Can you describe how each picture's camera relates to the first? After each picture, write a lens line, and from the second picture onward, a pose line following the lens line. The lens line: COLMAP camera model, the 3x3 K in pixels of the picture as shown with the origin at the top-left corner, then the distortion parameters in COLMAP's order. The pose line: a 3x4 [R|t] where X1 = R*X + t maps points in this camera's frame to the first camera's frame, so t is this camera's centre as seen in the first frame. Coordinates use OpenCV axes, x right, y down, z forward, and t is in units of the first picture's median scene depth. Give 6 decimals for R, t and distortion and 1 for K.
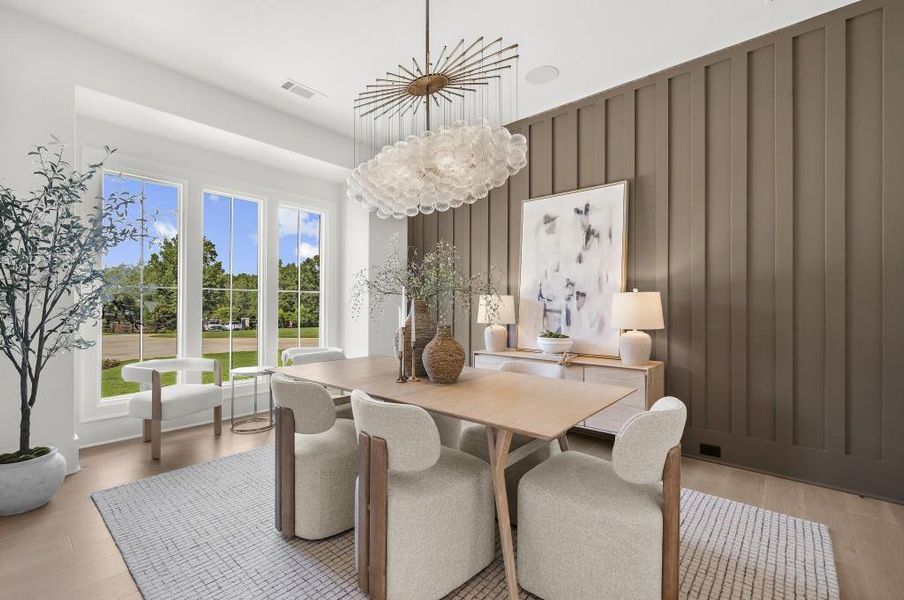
lens RADIAL K [[398.3, 0, 448.4], [0, 398.3, 304.7], [0, 0, 1]] dist [0.002131, -0.000639]
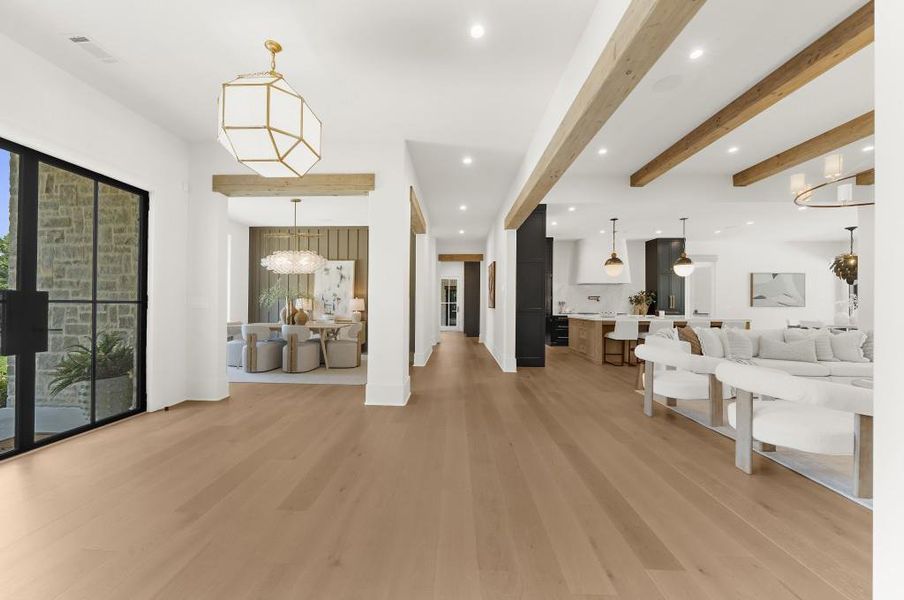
lens RADIAL K [[311.1, 0, 435.7], [0, 311.1, 302.4], [0, 0, 1]] dist [-0.007219, -0.000135]
pose [[0.797375, 0.006669, 0.603447, -0.424911], [-0.006361, 0.999976, -0.002645, 0.000123], [-0.603450, -0.001730, 0.797399, -1.105537]]
